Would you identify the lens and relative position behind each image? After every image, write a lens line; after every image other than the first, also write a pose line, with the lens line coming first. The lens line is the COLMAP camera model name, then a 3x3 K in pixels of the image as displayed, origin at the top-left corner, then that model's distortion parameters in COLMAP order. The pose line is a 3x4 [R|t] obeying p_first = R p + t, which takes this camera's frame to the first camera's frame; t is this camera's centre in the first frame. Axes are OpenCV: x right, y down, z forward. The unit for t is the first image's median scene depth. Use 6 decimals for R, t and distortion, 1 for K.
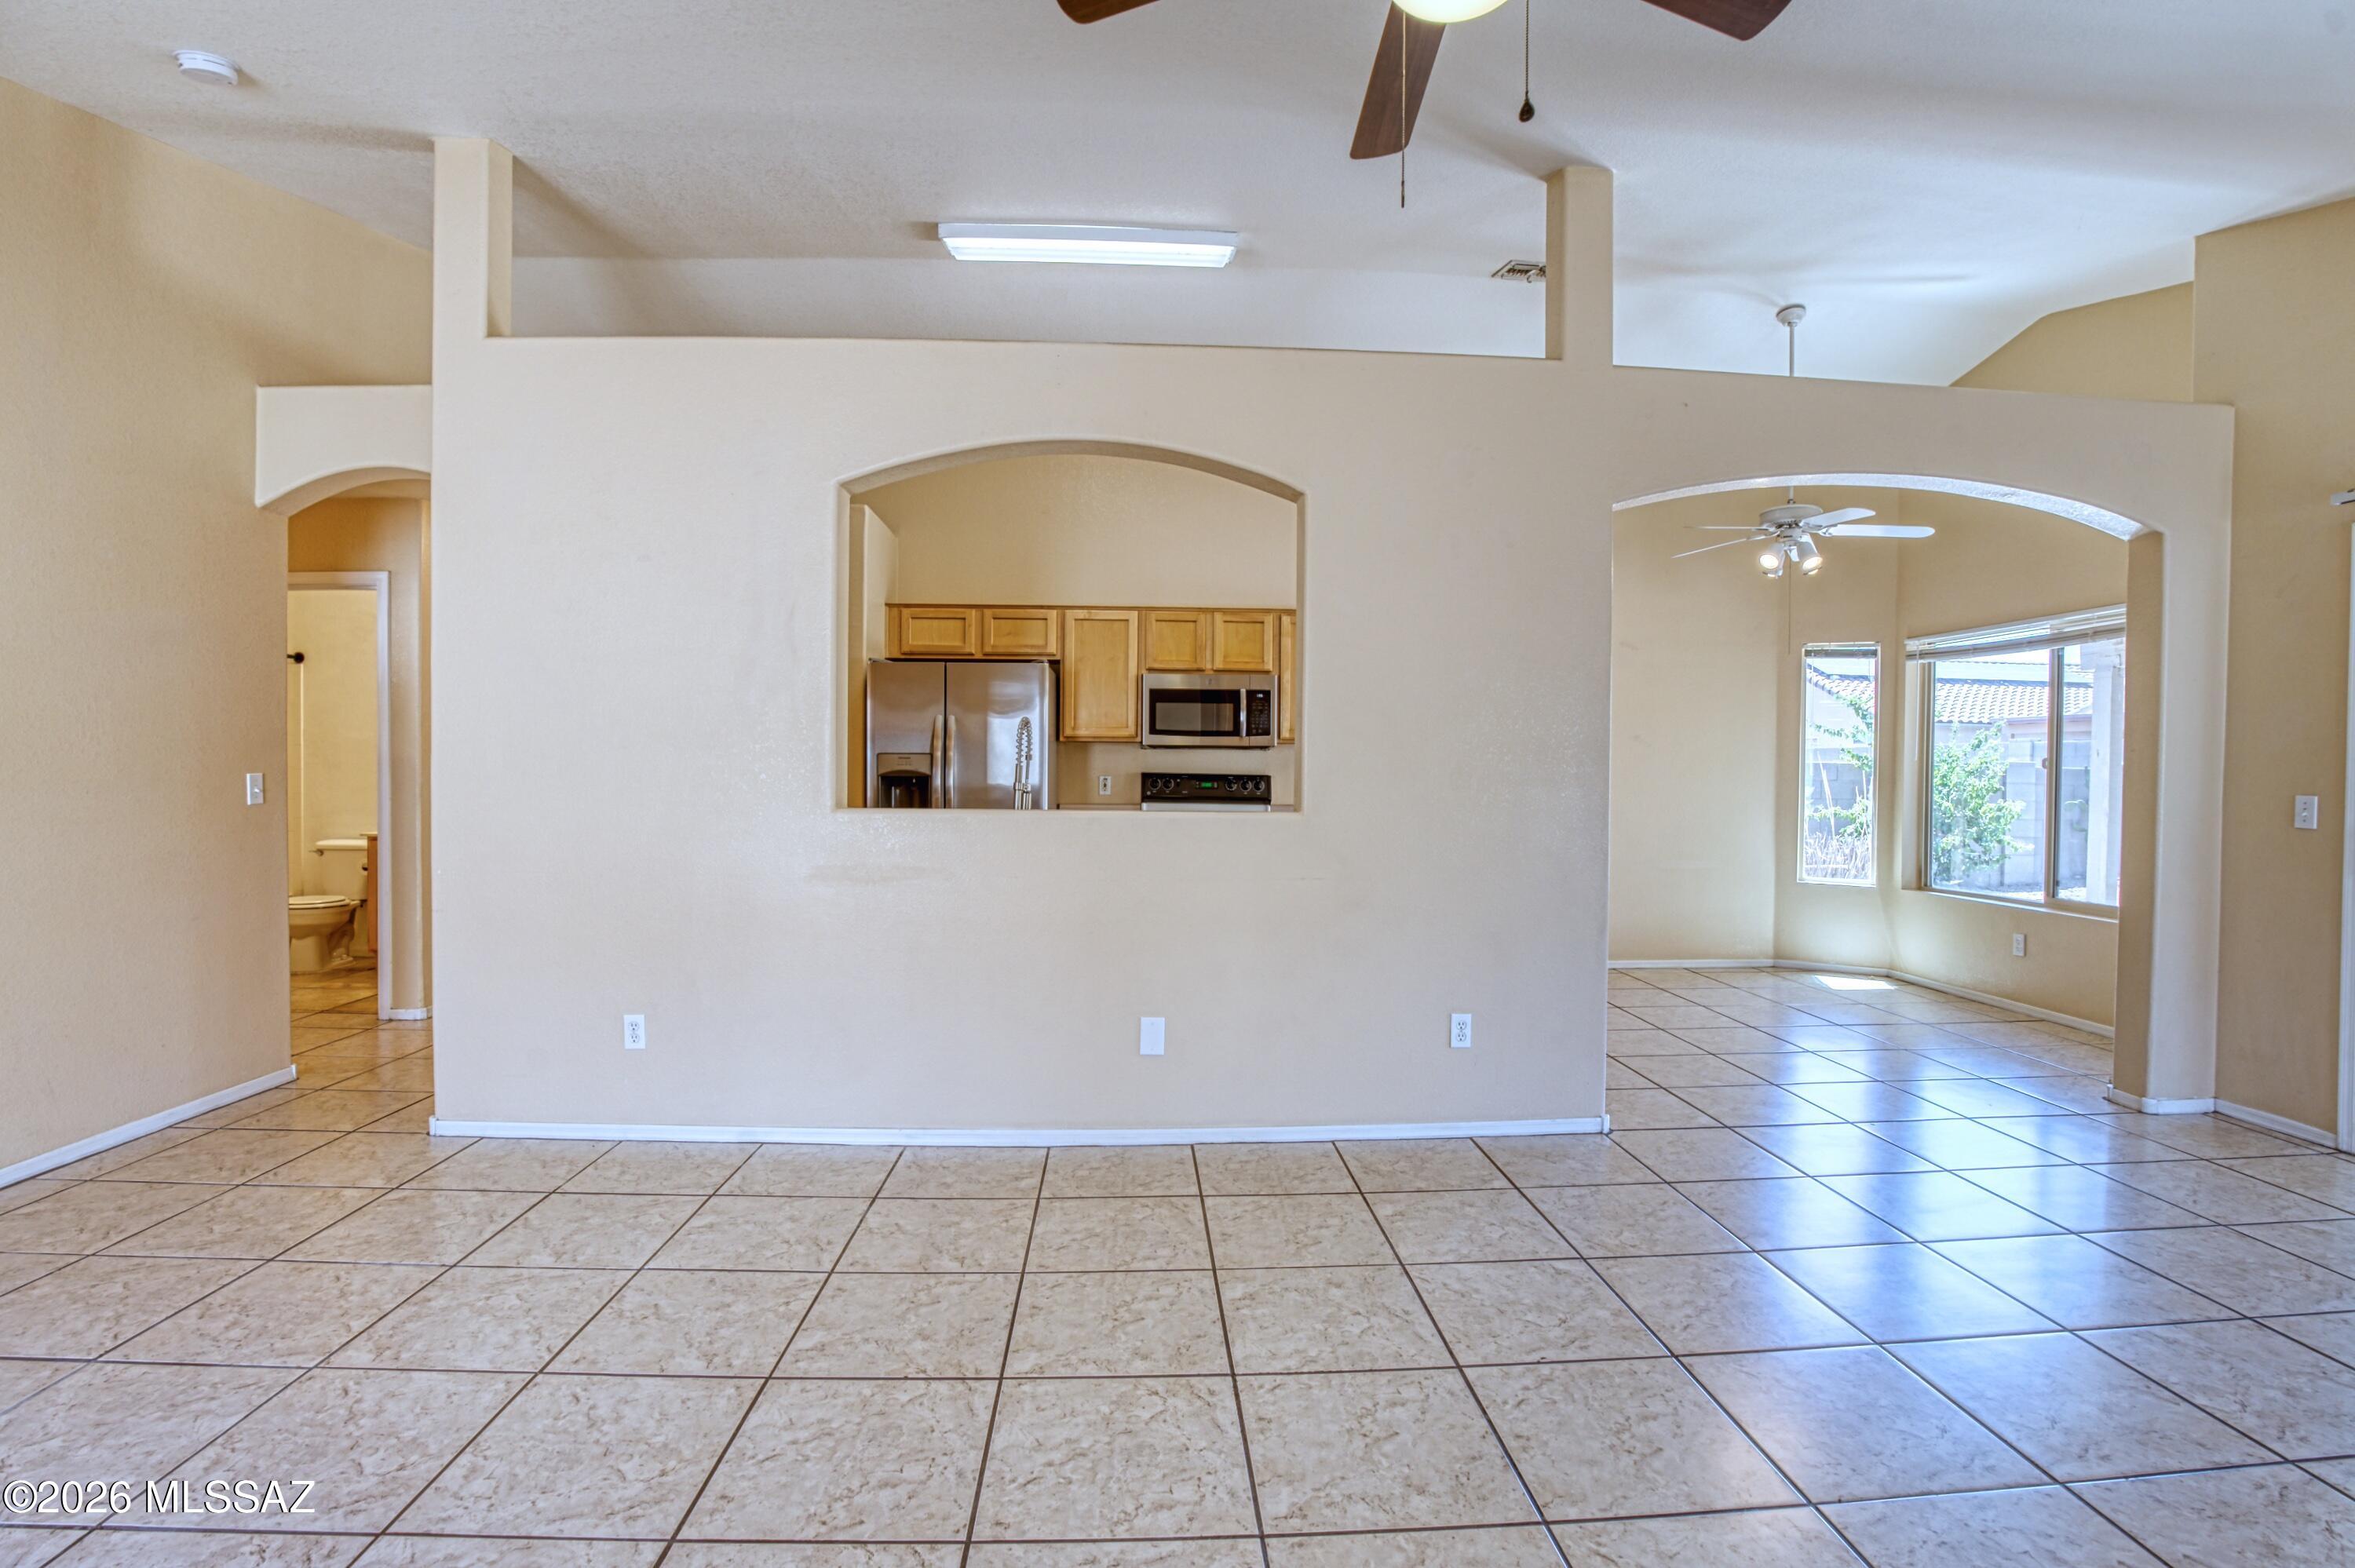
lens RADIAL K [[1074.5, 0, 1190.3], [0, 1074.5, 781.7], [0, 0, 1]] dist [-0.091393, 0.024227]
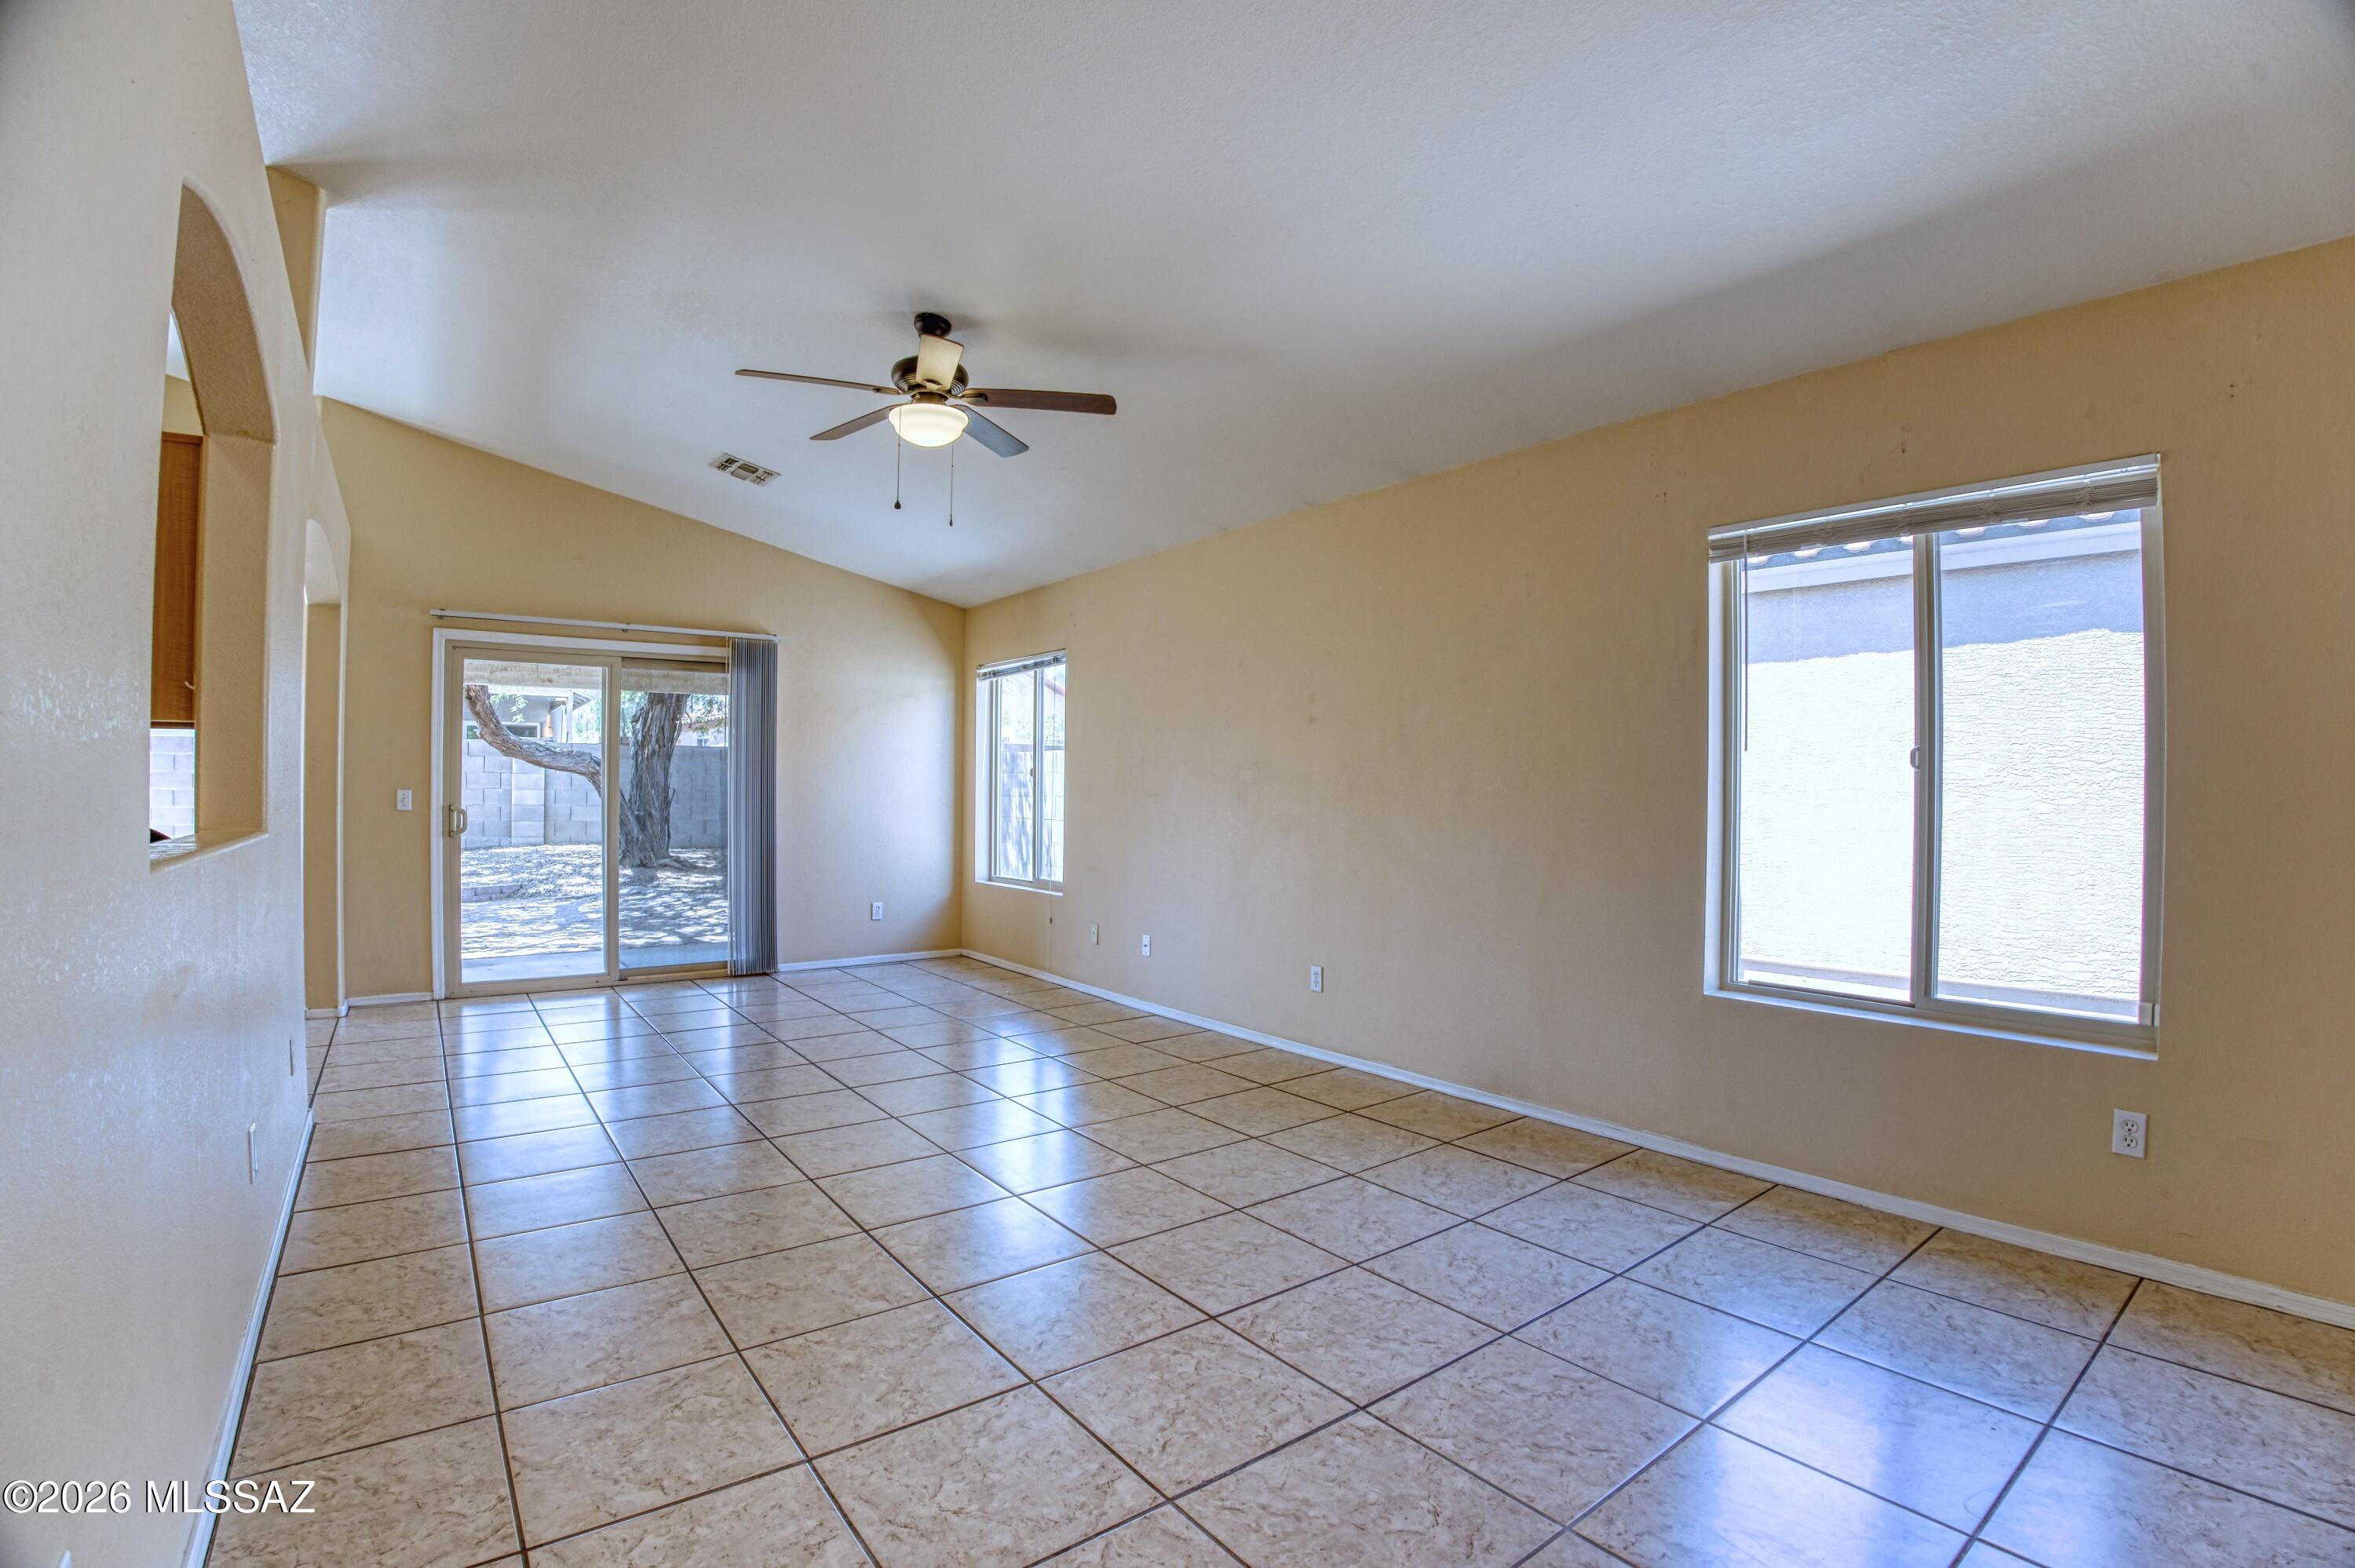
lens RADIAL K [[1075.7, 0, 1177.5], [0, 1075.7, 784.0], [0, 0, 1]] dist [-0.113240, 0.030530]
pose [[-0.552641, -0.011134, 0.833345, -1.075118], [0.000323, 0.999908, 0.013573, -0.020159], [-0.833419, 0.007770, -0.552587, 0.986510]]
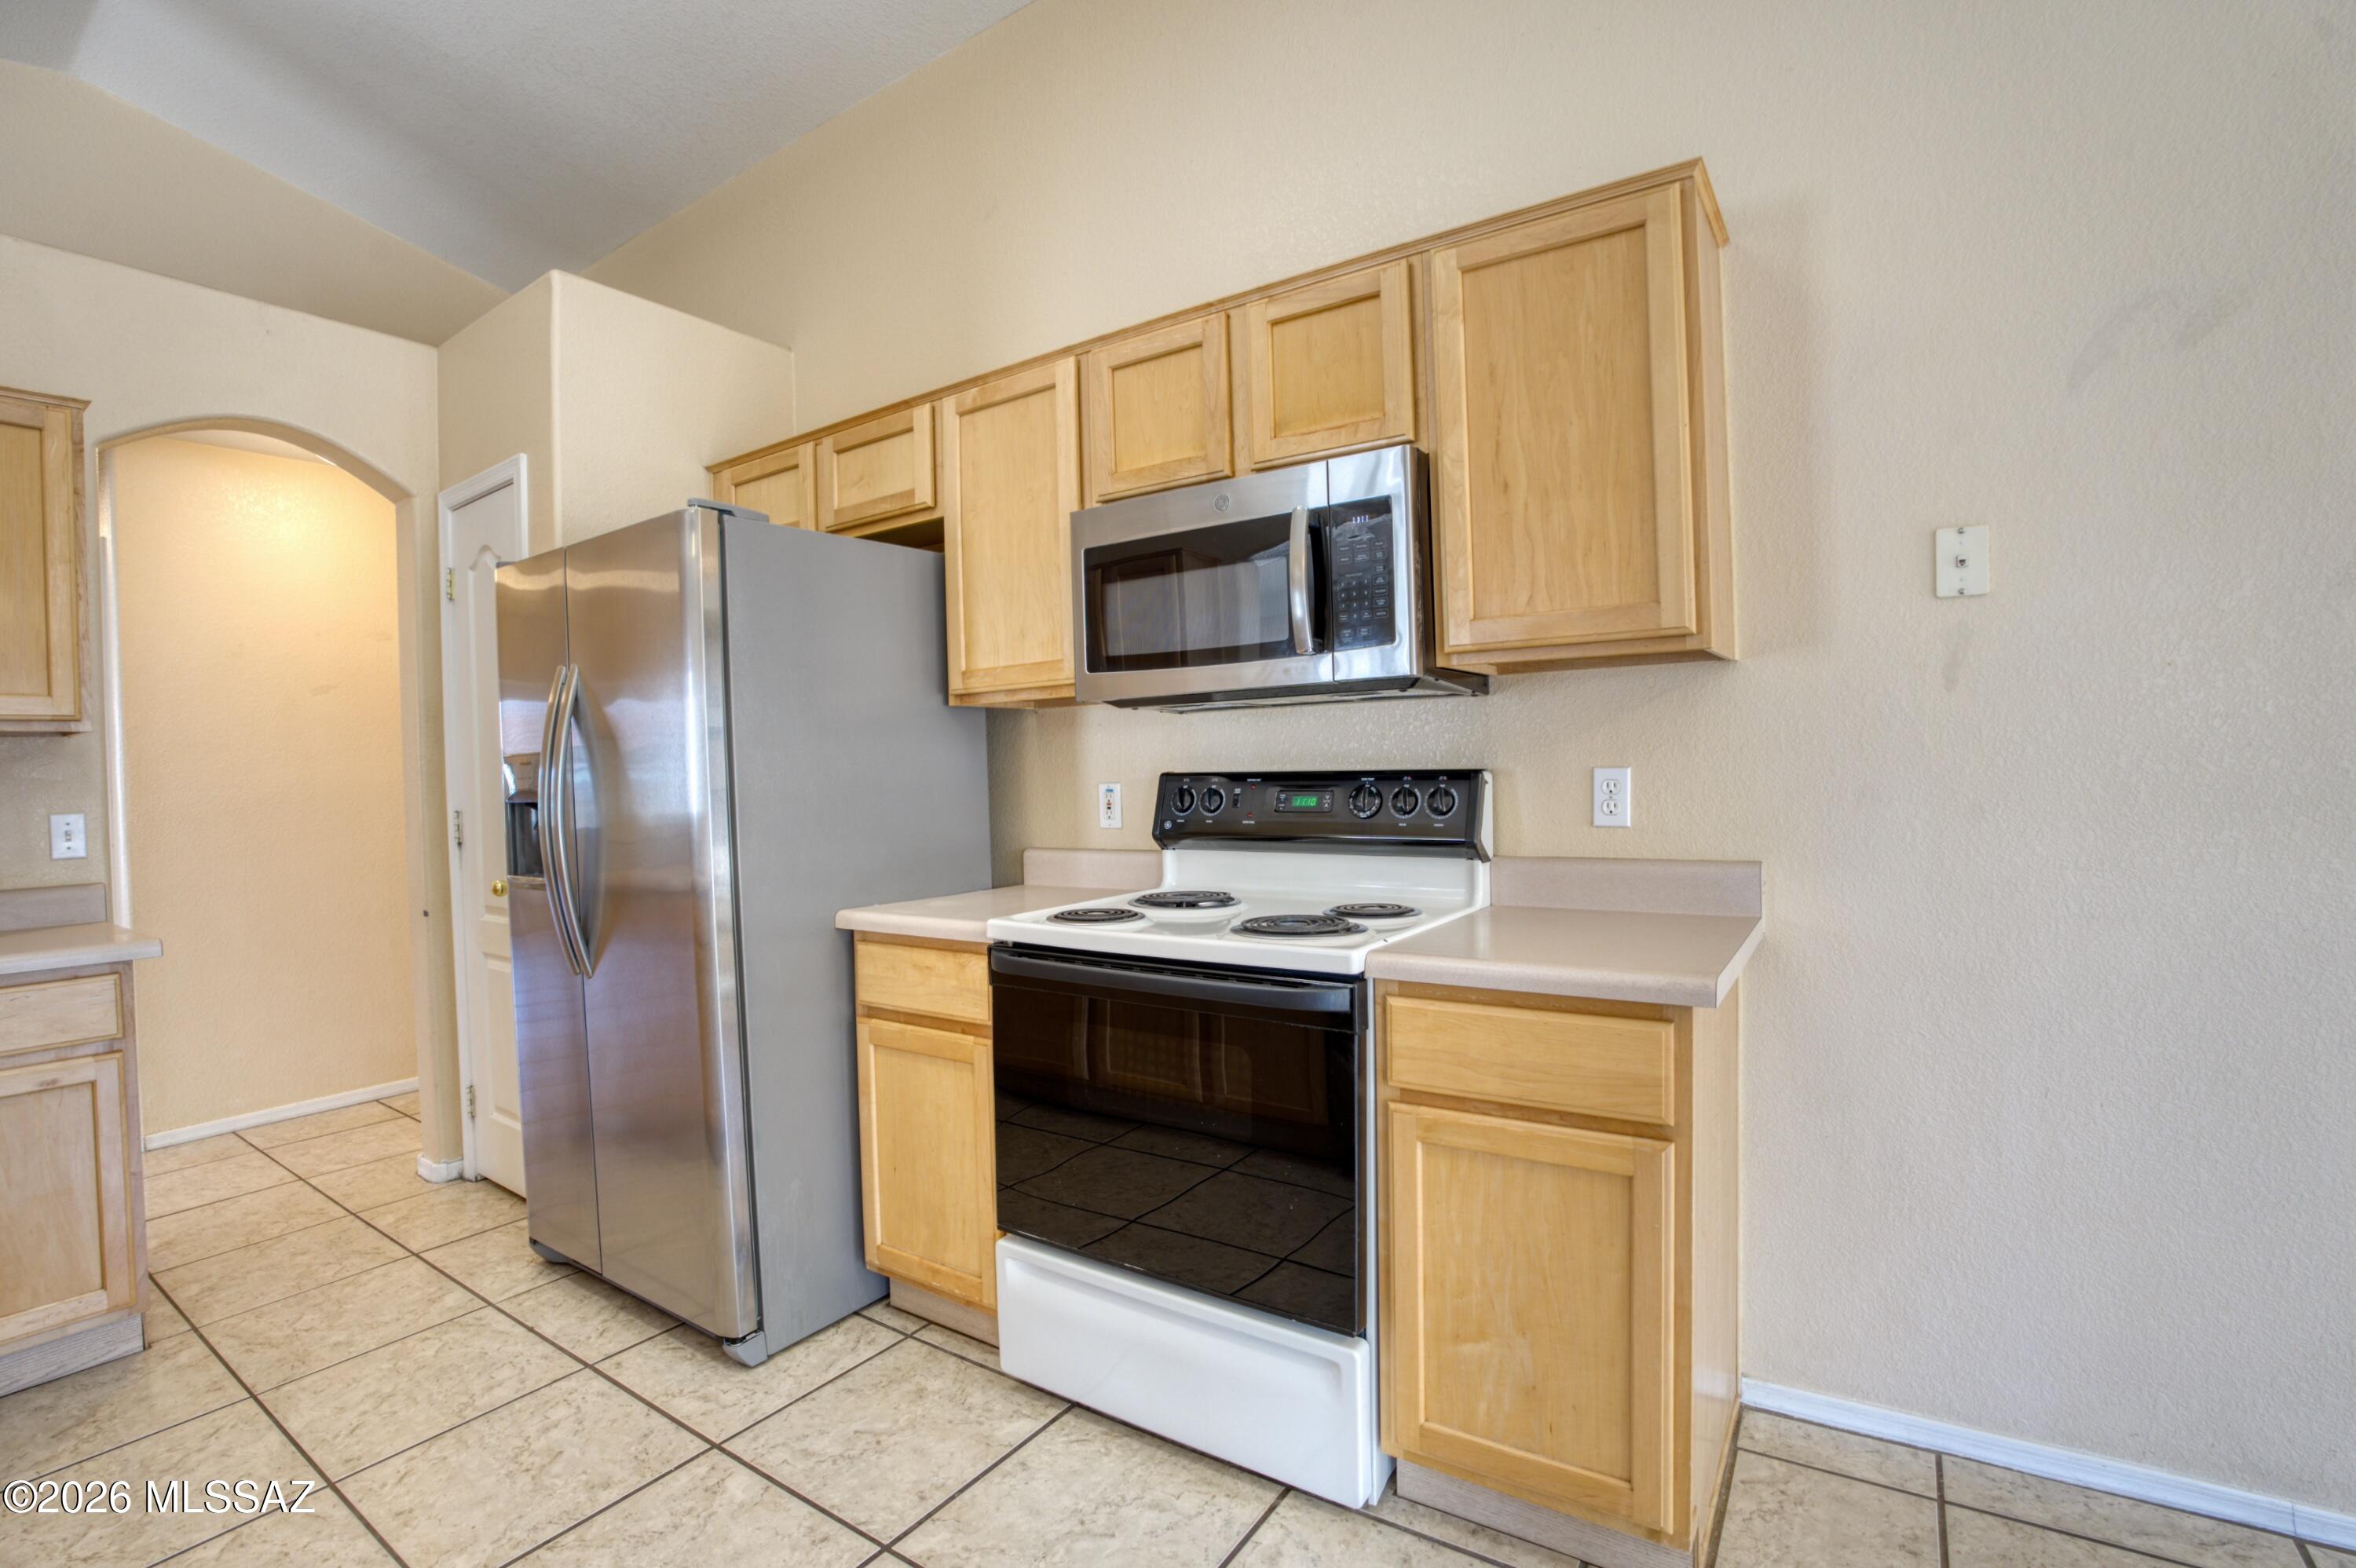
lens RADIAL K [[1058.8, 0, 1178.0], [0, 1058.8, 784.0], [0, 0, 1]] dist [-0.073592, 0.010668]
pose [[0.793416, -0.020843, -0.608322, 0.423641], [0.029301, 0.999563, 0.003969, -0.012169], [0.607974, -0.020974, 0.793680, 1.482850]]
